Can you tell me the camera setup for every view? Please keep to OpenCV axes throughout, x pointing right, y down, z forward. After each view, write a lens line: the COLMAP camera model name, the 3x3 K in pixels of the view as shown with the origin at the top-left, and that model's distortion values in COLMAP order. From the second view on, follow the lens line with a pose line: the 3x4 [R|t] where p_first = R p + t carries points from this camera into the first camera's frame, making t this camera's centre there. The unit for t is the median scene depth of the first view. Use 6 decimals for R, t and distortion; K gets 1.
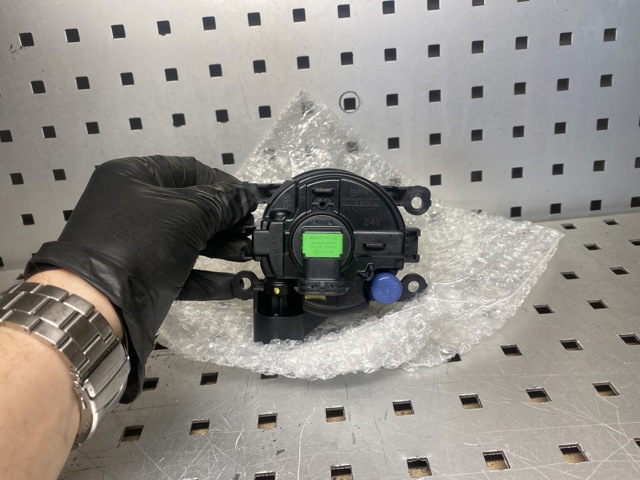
lens RADIAL K [[495.0, 0, 320.1], [0, 495.0, 238.9], [0, 0, 1]] dist [-0.000282, -0.001394]
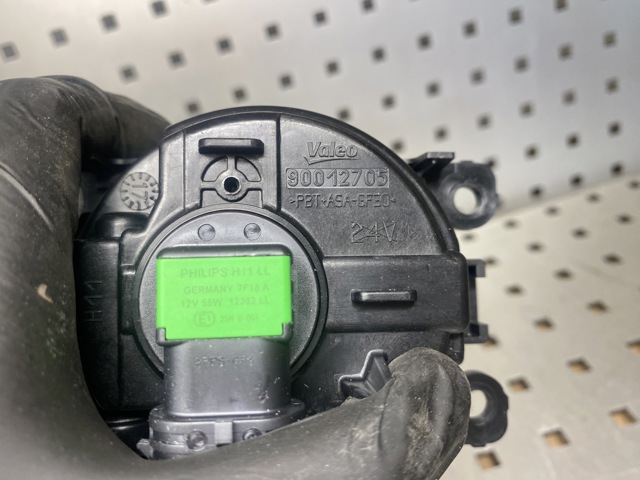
lens RADIAL K [[463.7, 0, 317.6], [0, 463.7, 240.4], [0, 0, 1]] dist [-0.011817, -0.008951]
pose [[0.997518, -0.024598, 0.065983, 0.041338], [0.035292, 0.985465, -0.166173, 0.026065], [-0.060937, 0.168089, 0.983887, 0.664671]]
